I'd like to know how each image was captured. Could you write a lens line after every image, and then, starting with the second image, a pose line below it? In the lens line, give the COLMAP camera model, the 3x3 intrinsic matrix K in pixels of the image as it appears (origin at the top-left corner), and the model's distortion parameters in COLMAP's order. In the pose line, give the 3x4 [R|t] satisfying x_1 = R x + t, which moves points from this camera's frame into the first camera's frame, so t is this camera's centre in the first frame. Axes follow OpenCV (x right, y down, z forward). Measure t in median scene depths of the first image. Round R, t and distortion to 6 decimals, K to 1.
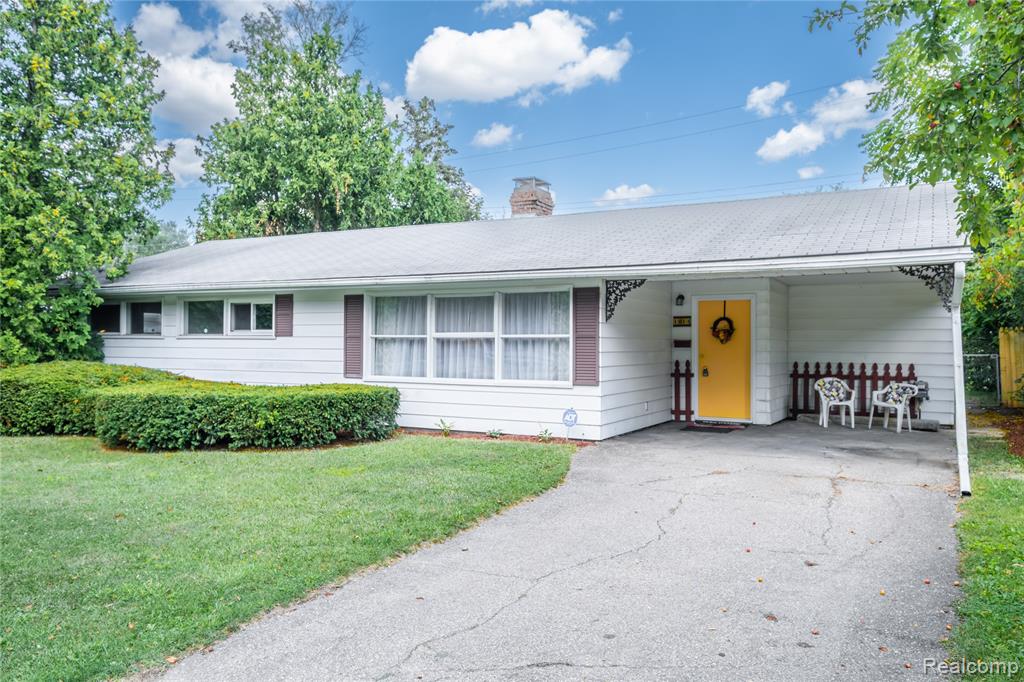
lens RADIAL K [[766.5, 0, 512.0], [0, 766.5, 341.0], [0, 0, 1]] dist [0.040315, 0.006988]
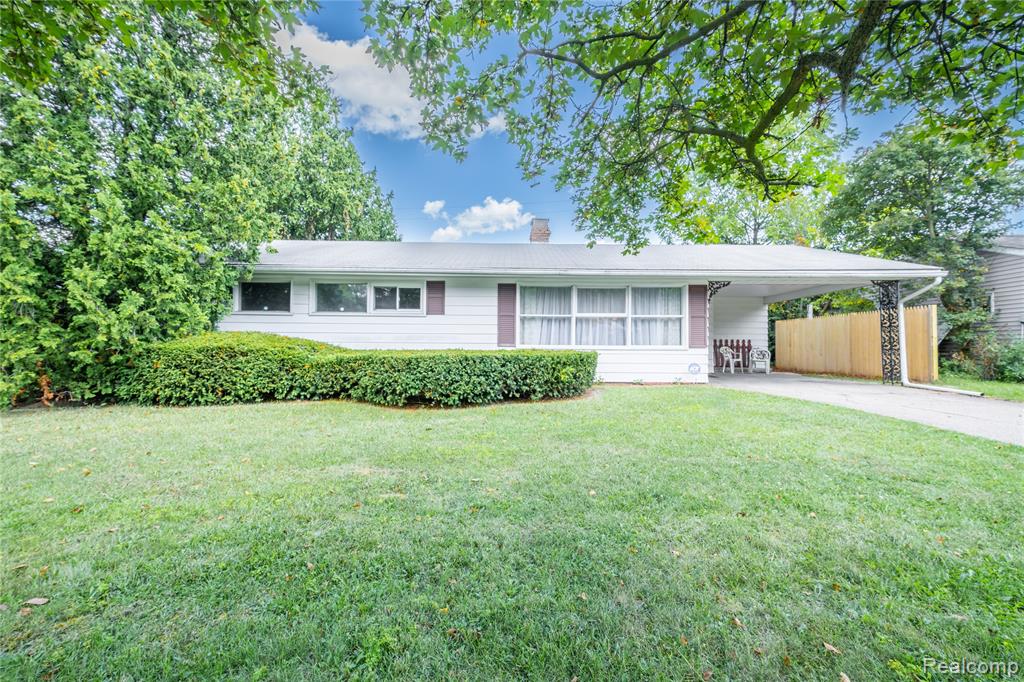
lens RADIAL K [[438.8, 0, 512.8], [0, 438.8, 337.6], [0, 0, 1]] dist [0.012949, -0.000552]
pose [[0.880371, 0.008818, 0.474204, -0.546224], [-0.005365, 0.999948, -0.008634, 0.038680], [-0.474255, 0.005057, 0.880373, 0.327673]]
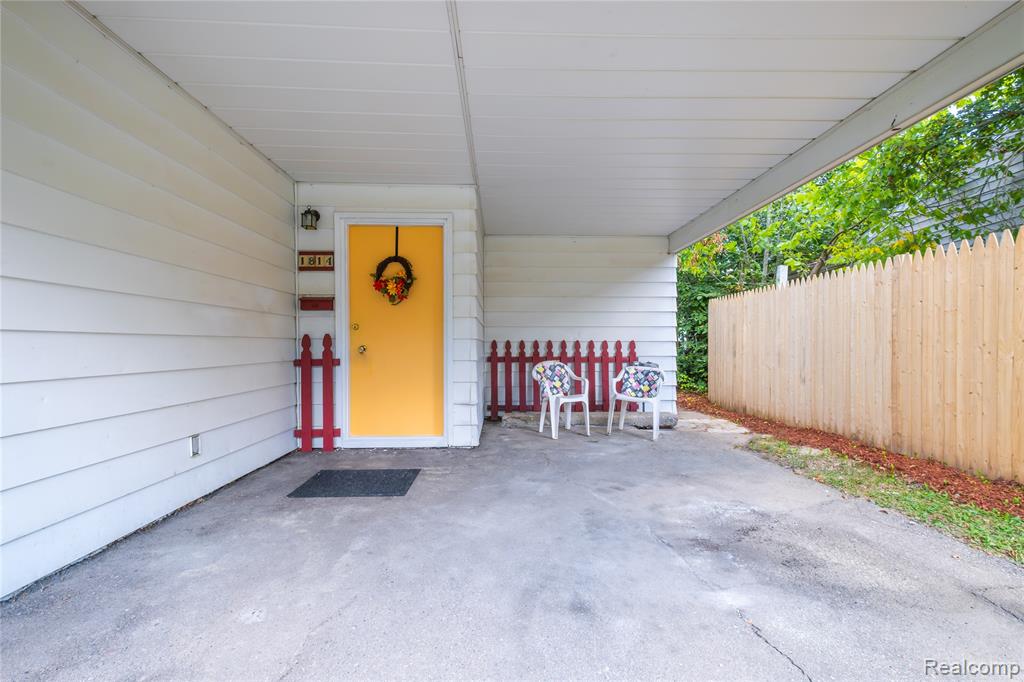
lens RADIAL K [[439.6, 0, 512.0], [0, 439.6, 341.0], [0, 0, 1]] dist [0.031484, -0.000138]
pose [[0.864764, -0.000390, 0.502178, 0.194479], [0.001300, 0.999998, -0.001461, 0.031598], [-0.502176, 0.001916, 0.864763, 0.704875]]
